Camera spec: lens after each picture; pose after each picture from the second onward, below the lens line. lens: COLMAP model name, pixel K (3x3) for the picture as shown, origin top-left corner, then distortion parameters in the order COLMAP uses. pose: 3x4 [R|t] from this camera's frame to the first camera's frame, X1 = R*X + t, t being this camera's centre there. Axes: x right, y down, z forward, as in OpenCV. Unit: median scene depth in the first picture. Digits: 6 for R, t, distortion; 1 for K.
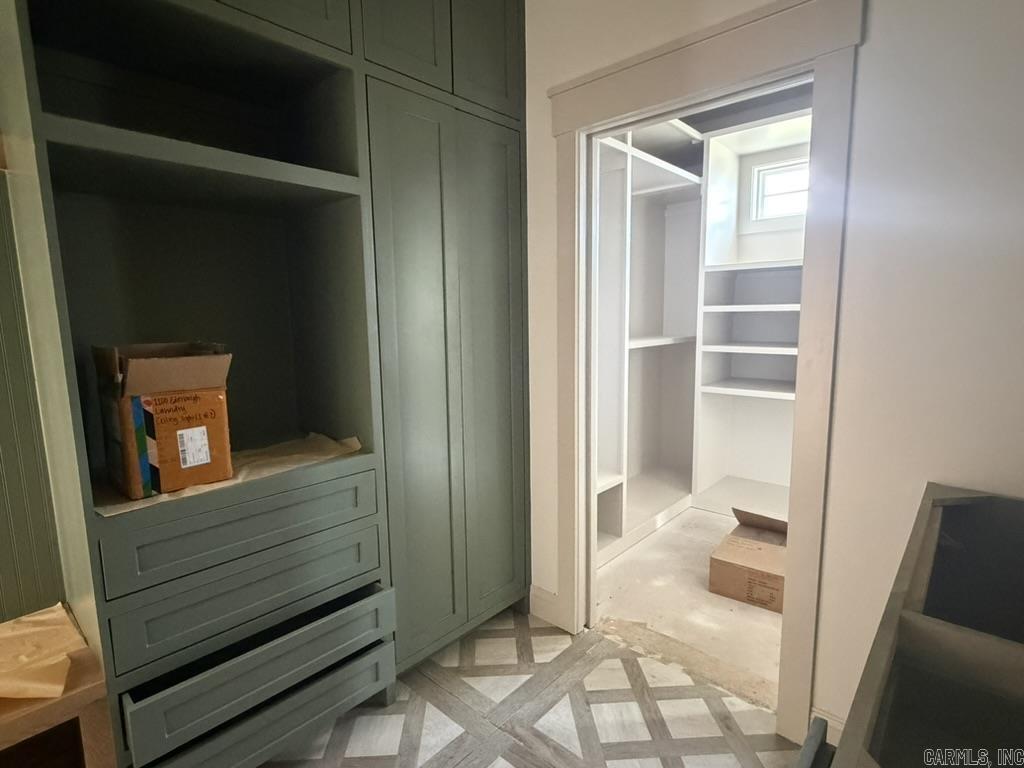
lens RADIAL K [[509.0, 0, 513.4], [0, 509.0, 387.8], [0, 0, 1]] dist [0.004249, 0.000708]
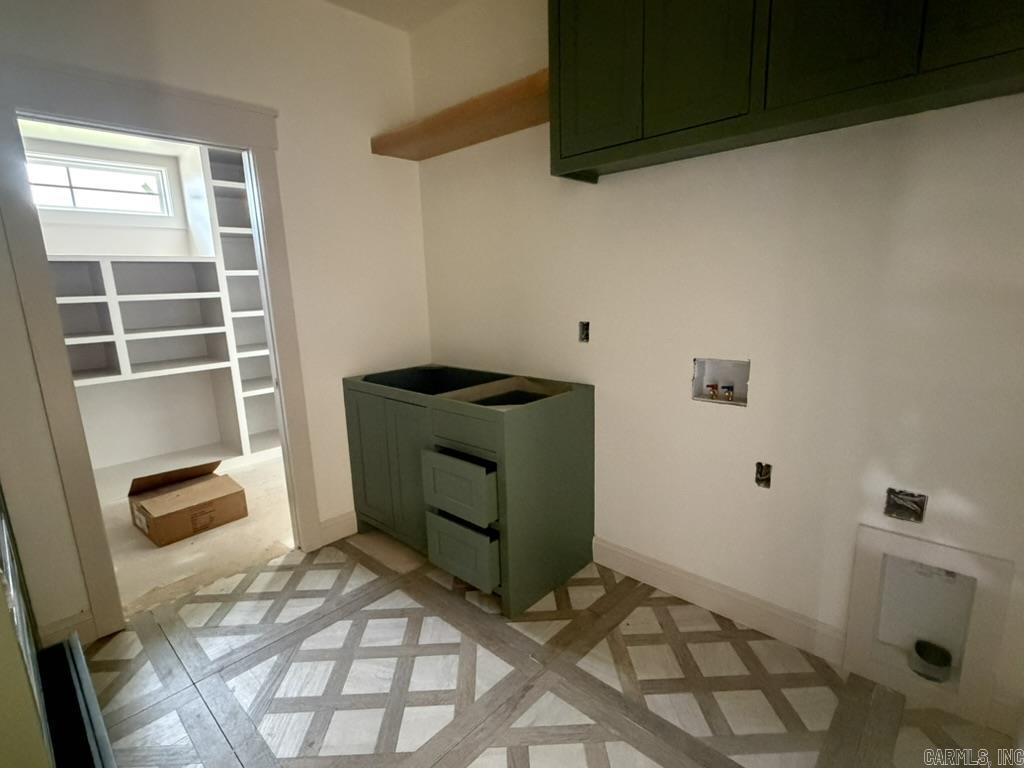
lens RADIAL K [[509.0, 0, 513.4], [0, 509.0, 387.8], [0, 0, 1]] dist [0.004249, 0.000708]
pose [[0.037175, -0.201489, 0.978785, -0.782015], [0.173897, 0.965822, 0.192215, -0.026611], [-0.984062, 0.163063, 0.070943, 0.123841]]
